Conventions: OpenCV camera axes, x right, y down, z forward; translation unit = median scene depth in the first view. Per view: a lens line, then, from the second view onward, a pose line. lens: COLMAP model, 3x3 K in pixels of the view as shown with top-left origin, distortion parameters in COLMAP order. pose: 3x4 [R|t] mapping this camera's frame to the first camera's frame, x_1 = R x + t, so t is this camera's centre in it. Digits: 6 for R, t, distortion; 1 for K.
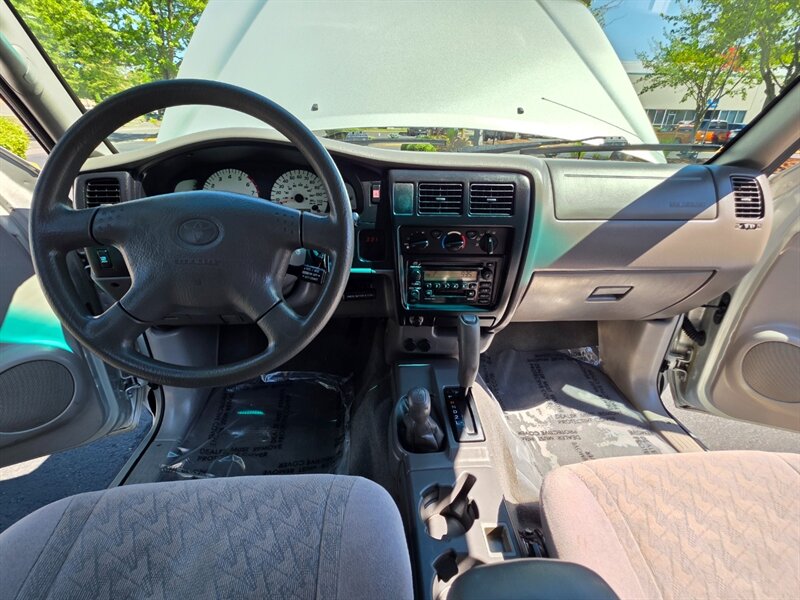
lens RADIAL K [[371.4, 0, 400.4], [0, 371.4, 295.2], [0, 0, 1]] dist [0.001321, 0.003069]
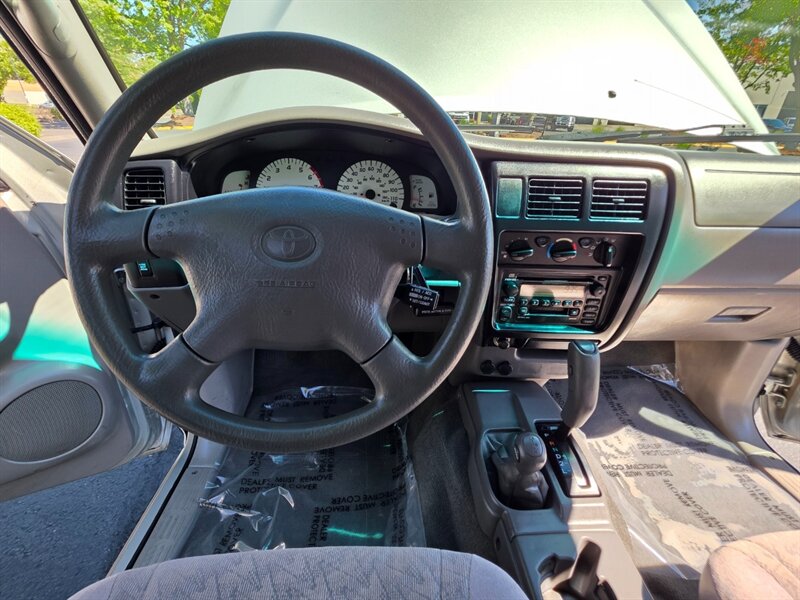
lens RADIAL K [[371.4, 0, 400.3], [0, 371.4, 294.9], [0, 0, 1]] dist [0.001321, 0.003069]
pose [[0.999719, 0.017804, -0.015643, -0.188819], [-0.017517, 0.999679, 0.018316, -0.052076], [0.015964, -0.018037, 0.999710, 0.163261]]
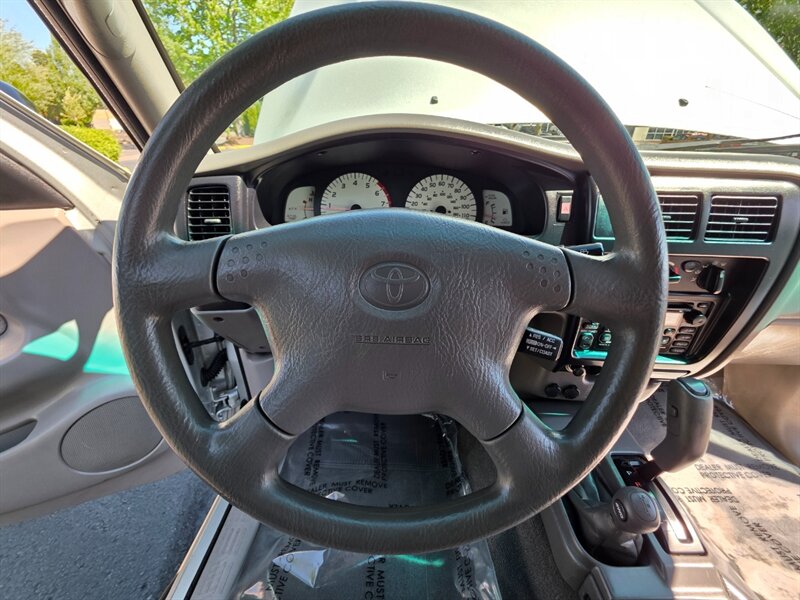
lens RADIAL K [[319.6, 0, 401.1], [0, 319.6, 295.6], [0, 0, 1]] dist [0.001832, 0.001011]
pose [[0.997343, 0.030056, -0.066356, -0.306506], [-0.027725, 0.998975, 0.035781, -0.105435], [0.067363, -0.033846, 0.997154, 0.317717]]
